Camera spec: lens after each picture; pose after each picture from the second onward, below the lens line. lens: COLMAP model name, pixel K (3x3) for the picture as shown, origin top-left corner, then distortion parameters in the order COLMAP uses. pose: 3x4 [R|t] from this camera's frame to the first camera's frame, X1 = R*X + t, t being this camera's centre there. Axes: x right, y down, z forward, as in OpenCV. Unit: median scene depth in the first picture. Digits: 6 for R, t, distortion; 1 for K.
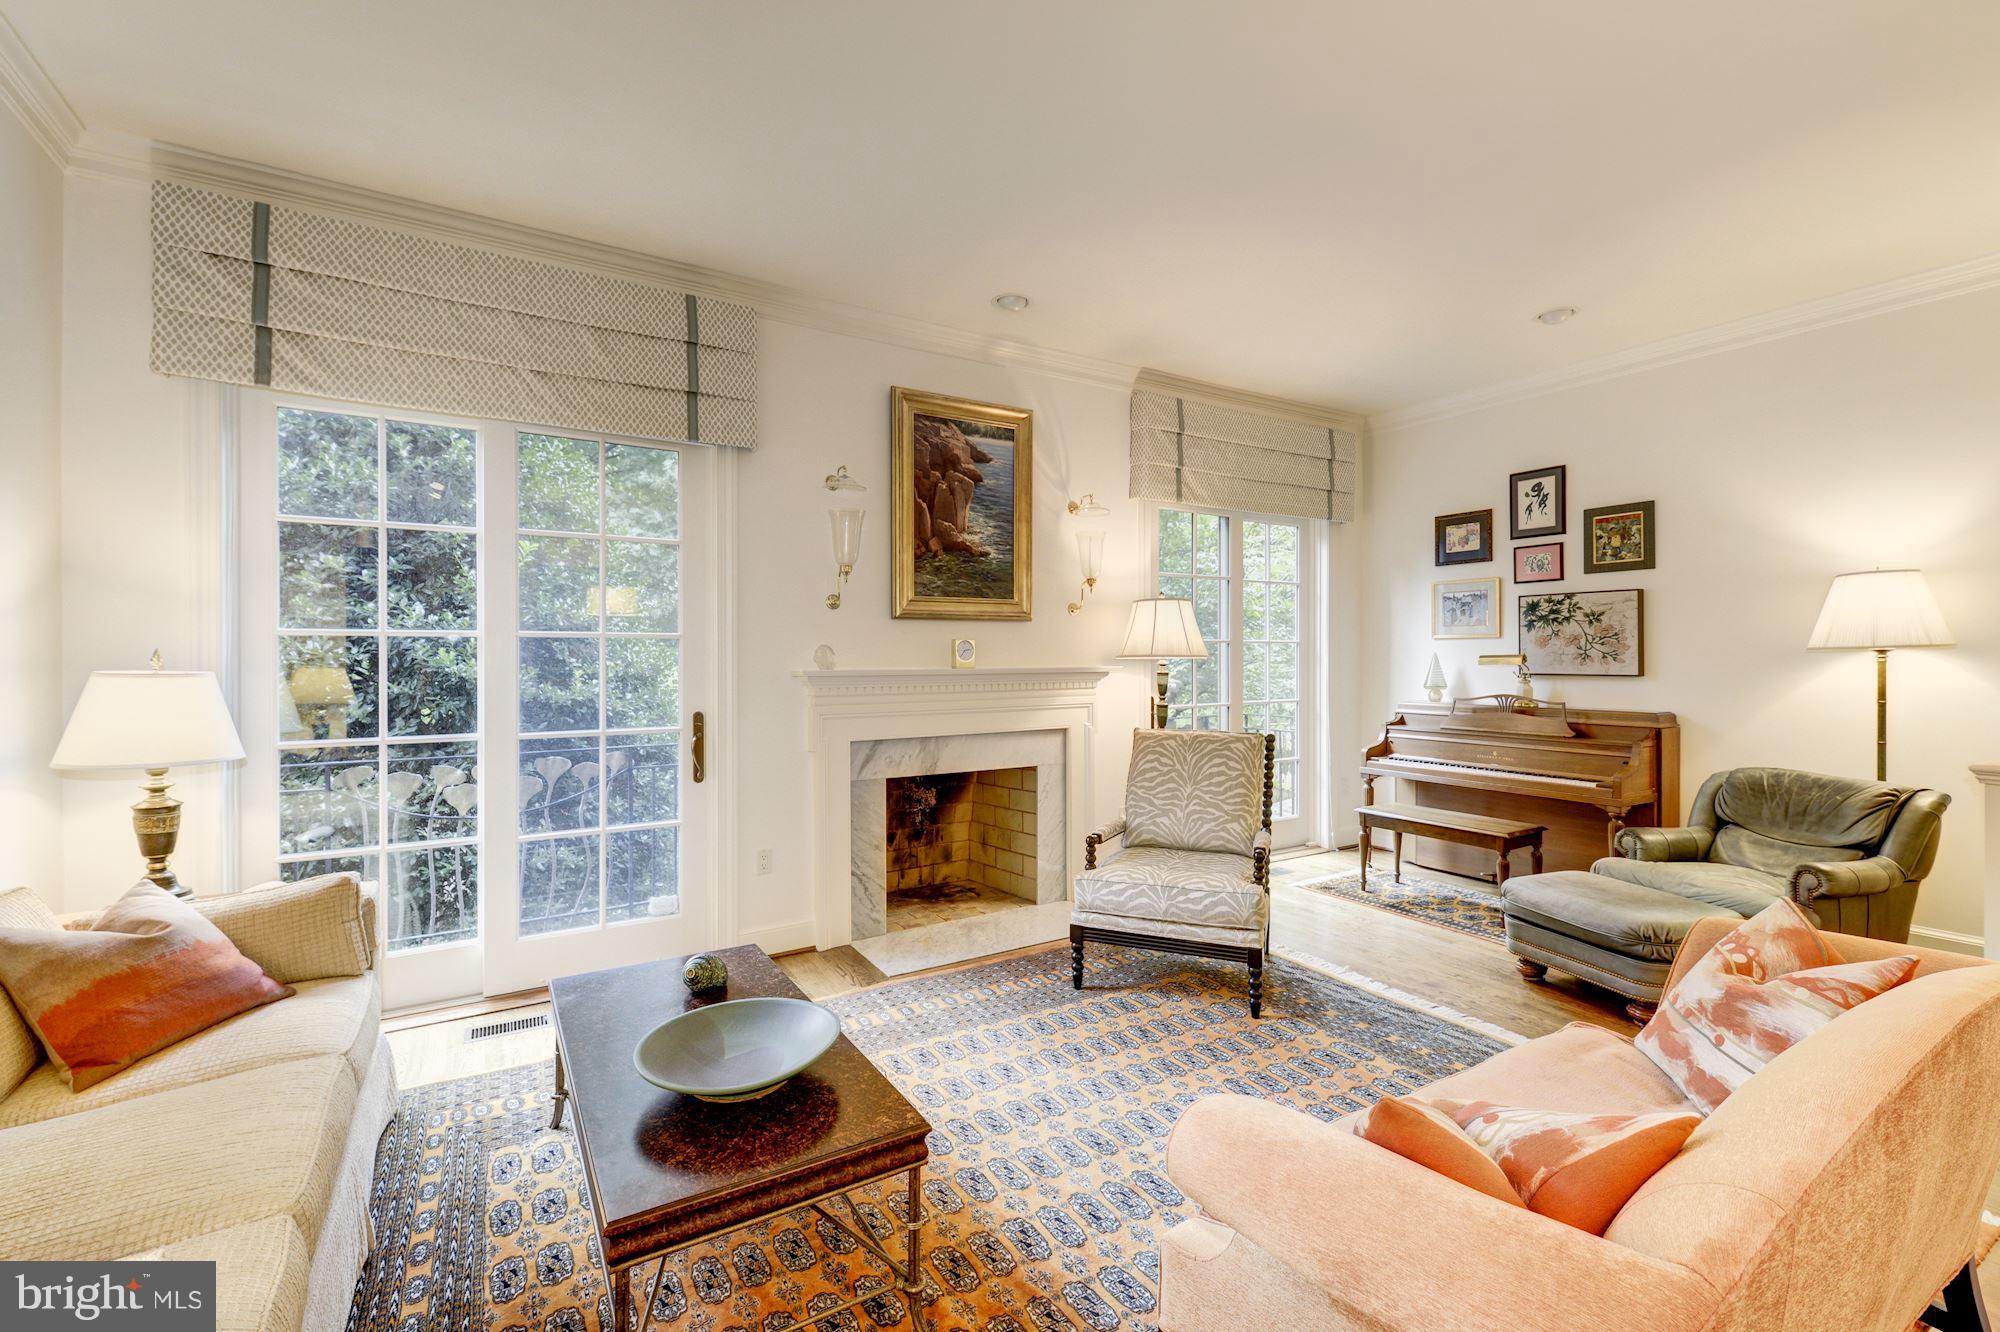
lens RADIAL K [[852.3, 0, 1002.2], [0, 852.3, 660.6], [0, 0, 1]] dist [0.012824, -0.000459]
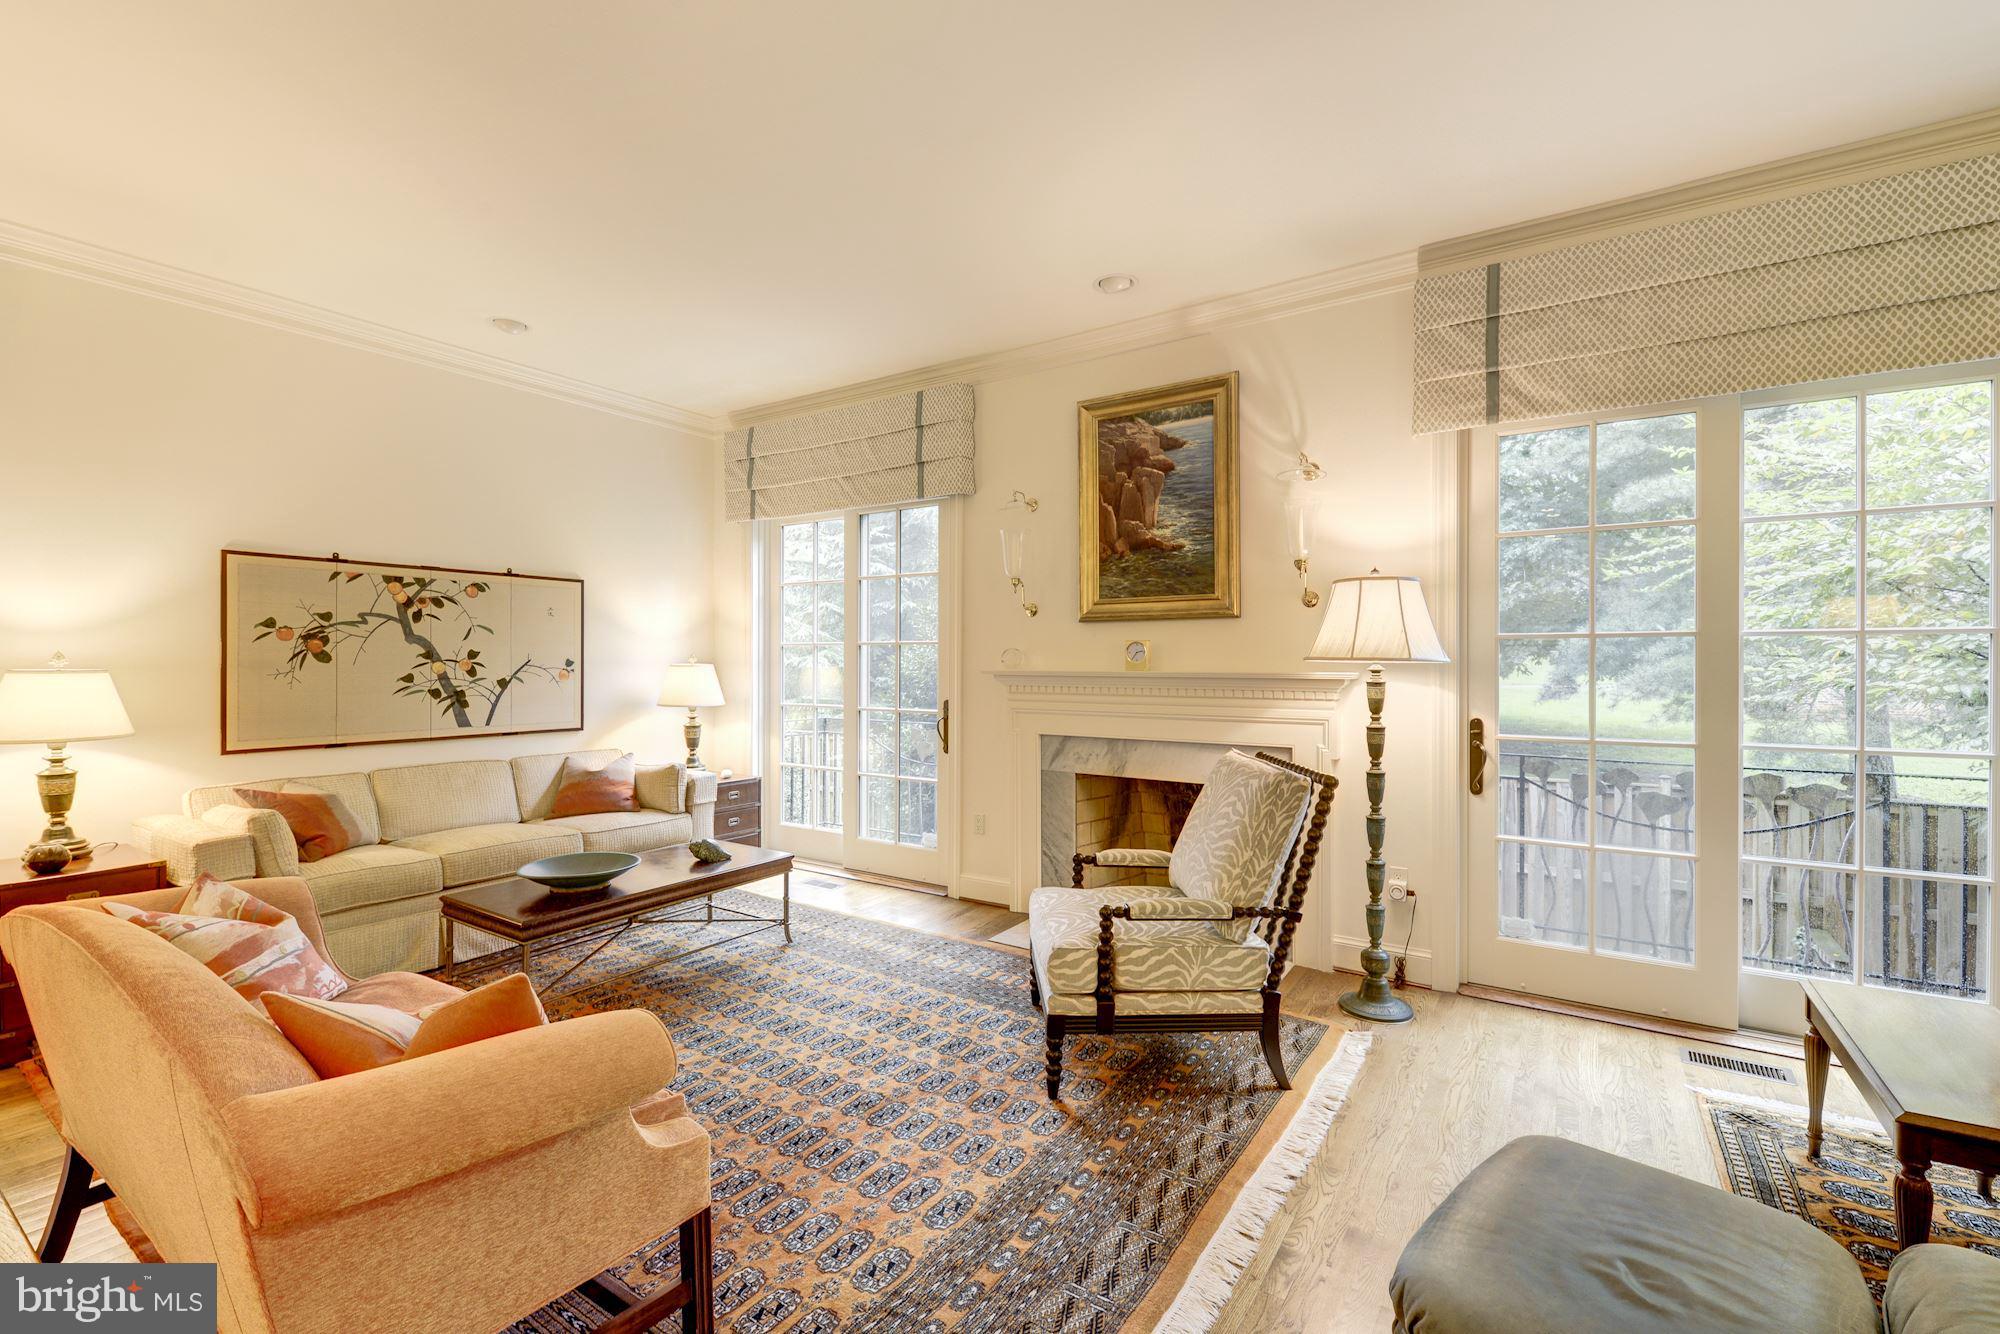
lens RADIAL K [[852.3, 0, 1002.2], [0, 852.3, 661.6], [0, 0, 1]] dist [0.012824, -0.000459]
pose [[0.427618, 0.006714, -0.903935, 0.747784], [-0.004850, 0.999975, 0.005133, -0.005317], [0.903946, 0.002190, 0.427640, 0.442146]]
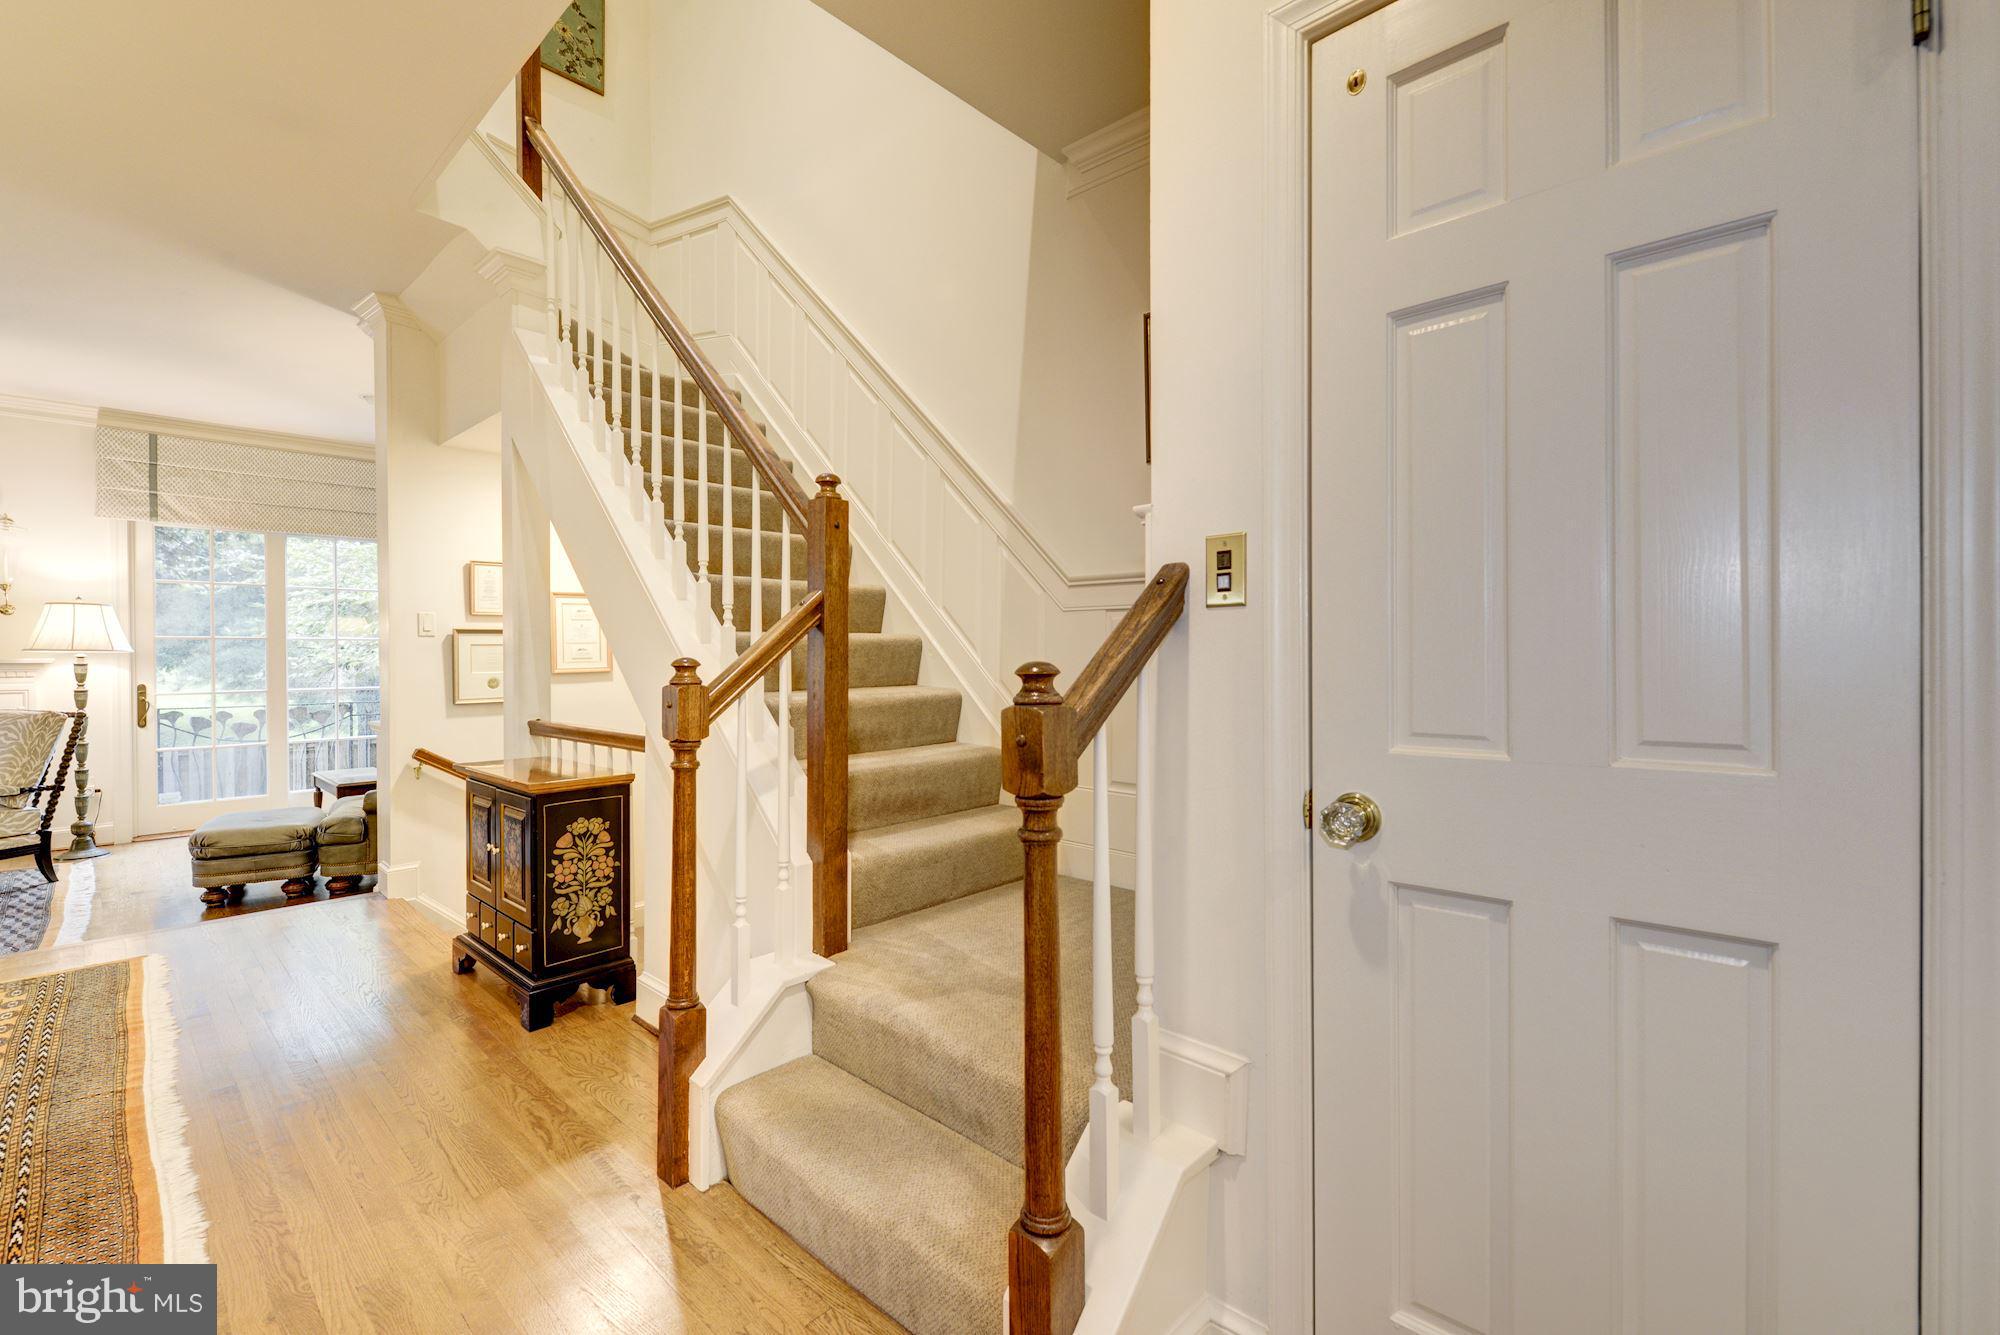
lens RADIAL K [[832.9, 0, 1000.0], [0, 832.9, 667.5], [0, 0, 1]] dist [0.009798, -0.009671]
pose [[0.957252, 0.001360, 0.289251, 1.172711], [-0.005765, 0.999880, 0.014377, -0.005162], [-0.289196, -0.015430, 0.957145, -0.541493]]
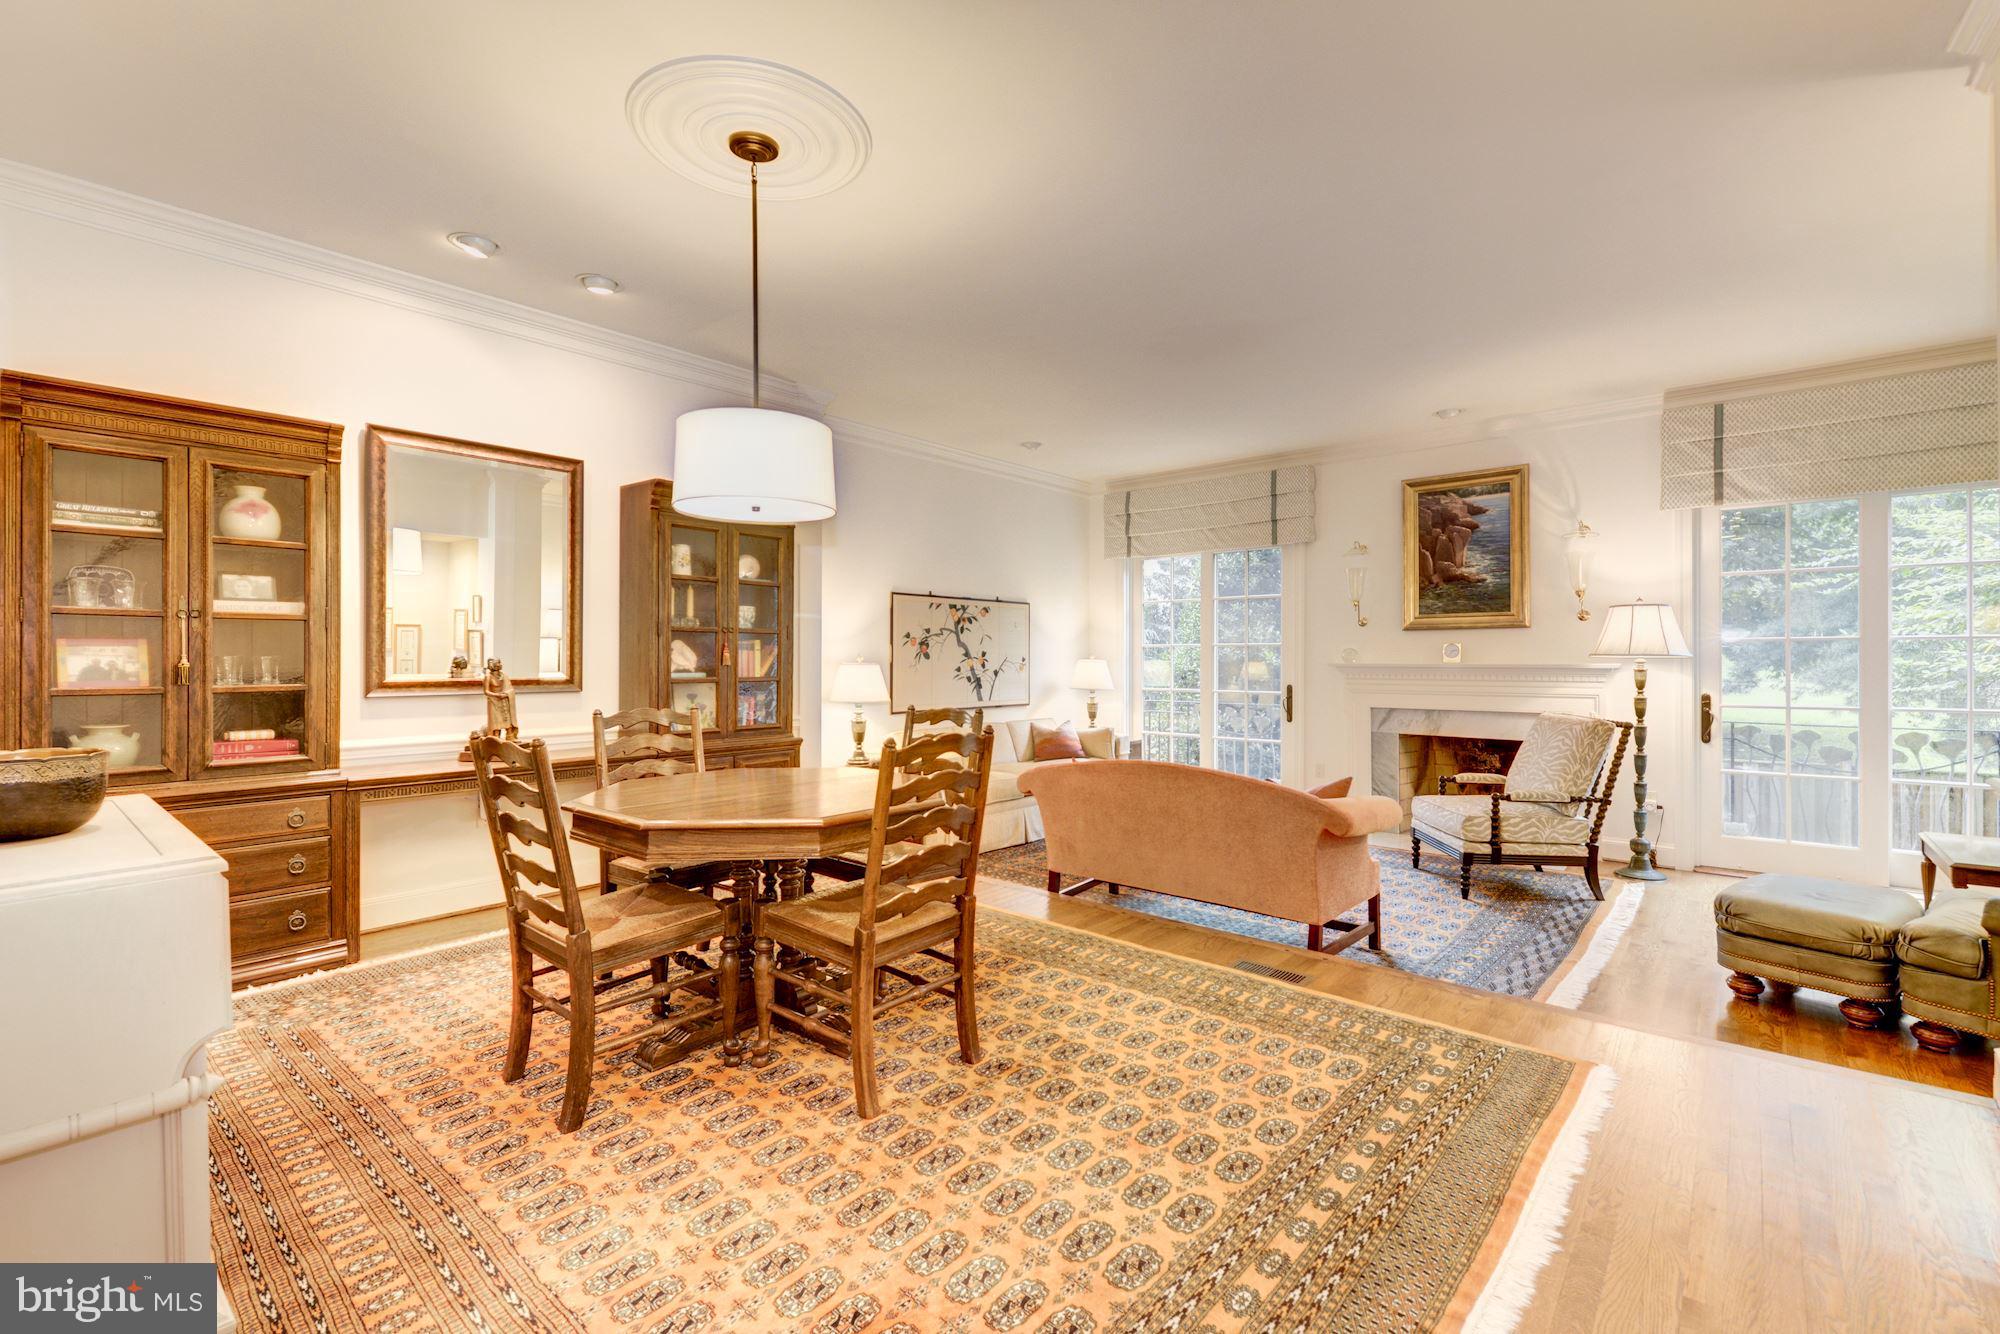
lens RADIAL K [[871.1, 0, 1011.4], [0, 871.1, 657.2], [0, 0, 1]] dist [0.014534, -0.006644]
pose [[0.329007, 0.003365, -0.944321, 1.080240], [-0.001508, 0.999994, 0.003038, -0.004514], [0.944326, 0.000424, 0.329010, -0.180757]]
